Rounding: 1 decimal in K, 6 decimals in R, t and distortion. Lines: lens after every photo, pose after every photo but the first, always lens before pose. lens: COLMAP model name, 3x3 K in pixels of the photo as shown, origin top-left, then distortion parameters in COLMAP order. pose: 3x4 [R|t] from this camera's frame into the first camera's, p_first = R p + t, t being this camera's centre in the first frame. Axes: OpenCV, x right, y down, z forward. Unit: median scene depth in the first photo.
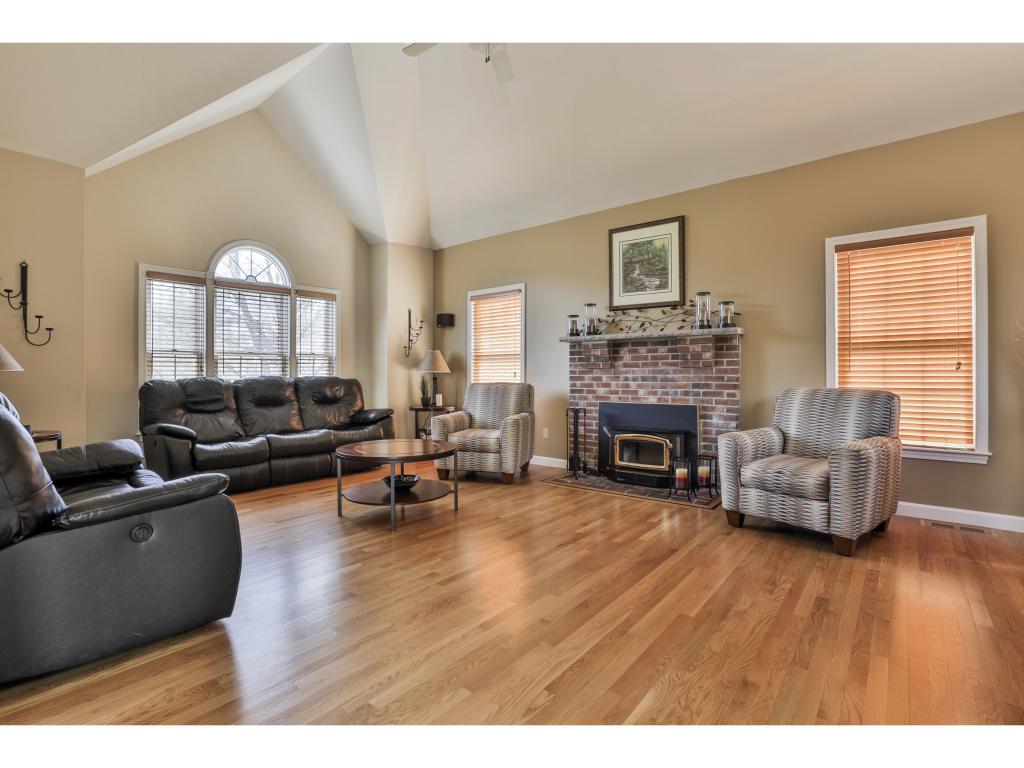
lens RADIAL K [[484.5, 0, 539.6], [0, 484.5, 370.2], [0, 0, 1]] dist [-0.000108, 0.000028]
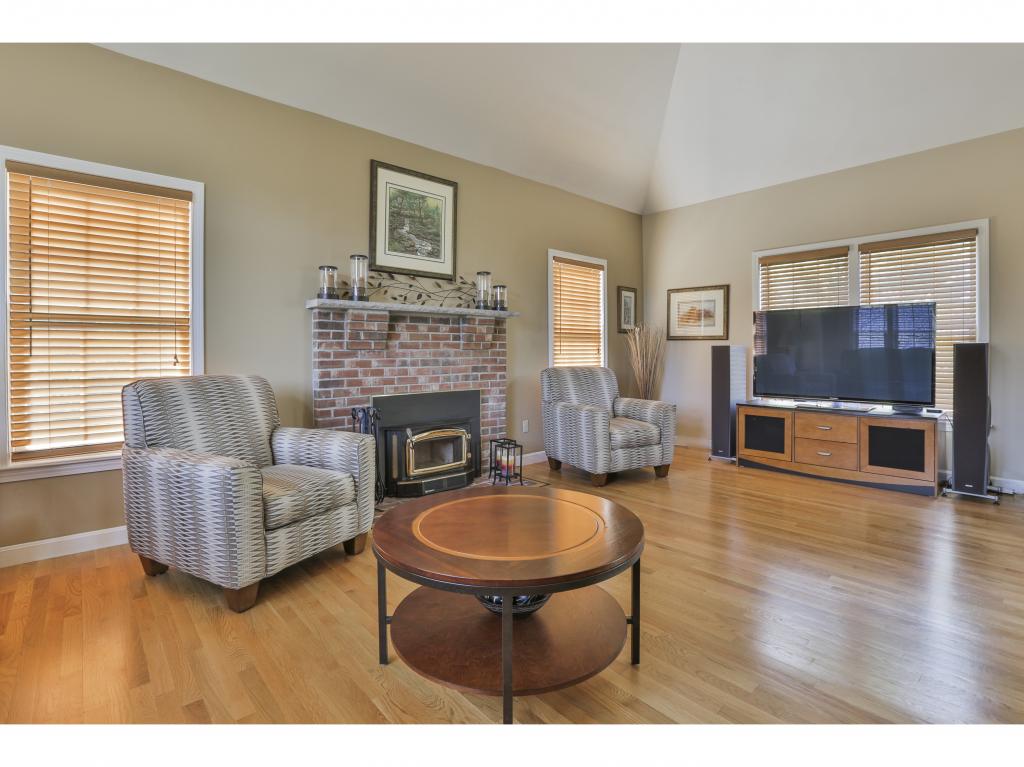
lens RADIAL K [[521.9, 0, 515.7], [0, 521.9, 345.1], [0, 0, 1]] dist [-0.001267, -0.000186]
pose [[0.194798, 0.015972, 0.980713, -0.618753], [-0.005321, 0.999870, -0.015228, 0.000674], [-0.980829, -0.002252, 0.194858, 0.676403]]
